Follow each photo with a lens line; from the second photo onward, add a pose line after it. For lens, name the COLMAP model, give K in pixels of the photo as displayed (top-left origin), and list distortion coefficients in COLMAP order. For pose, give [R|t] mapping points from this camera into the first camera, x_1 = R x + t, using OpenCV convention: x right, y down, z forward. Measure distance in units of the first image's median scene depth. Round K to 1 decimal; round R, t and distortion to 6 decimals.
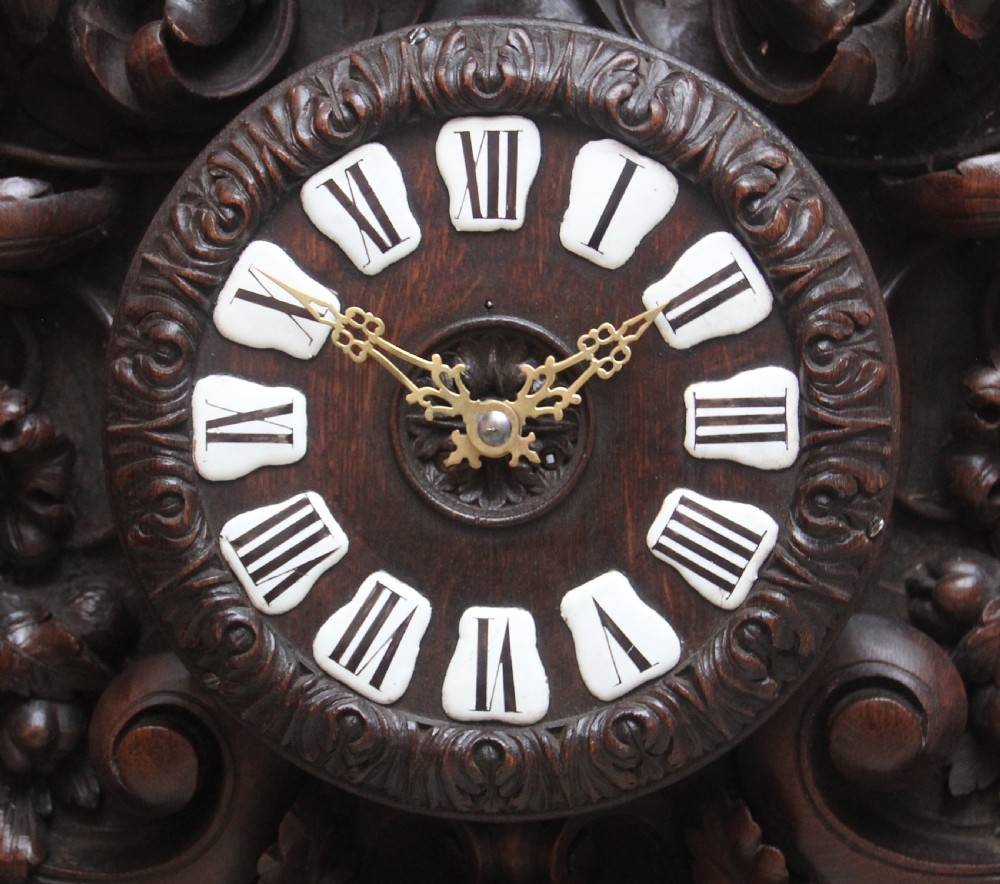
lens RADIAL K [[2425.0, 0, 418.9], [0, 2425.0, 465.3], [0, 0, 1]] dist [0.100903, 0.000000]
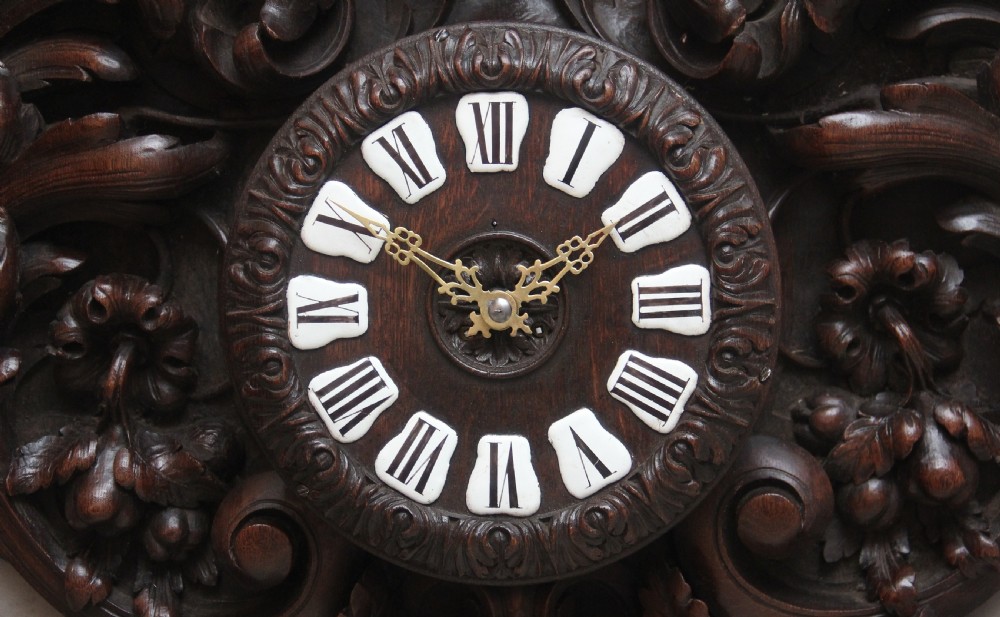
lens RADIAL K [[2099.0, 0, 510.2], [0, 2099.0, 318.6], [0, 0, 1]] dist [0.242211, 0.000000]
pose [[0.999039, -0.016083, 0.040763, -0.013213], [0.015967, 0.999867, 0.003169, -0.013802], [-0.040809, -0.002515, 0.999164, -0.237679]]
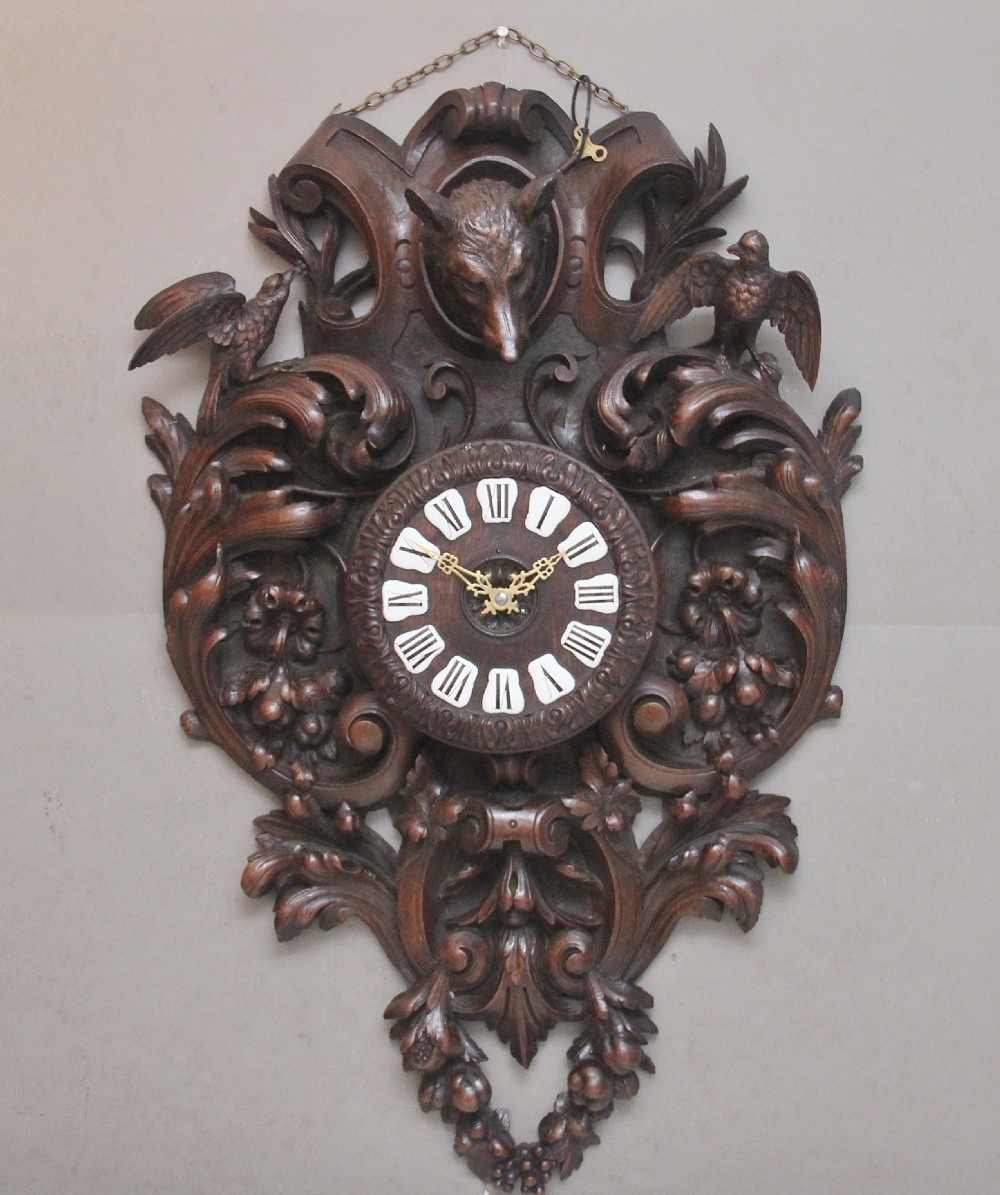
lens RADIAL K [[1927.2, 0, 481.0], [0, 1927.2, 652.3], [0, 0, 1]] dist [-0.127992, 0.000000]
pose [[0.998597, -0.018231, 0.049717, -0.092250], [0.017563, 0.999750, 0.013832, 0.012298], [-0.049957, -0.012939, 0.998668, -1.032772]]
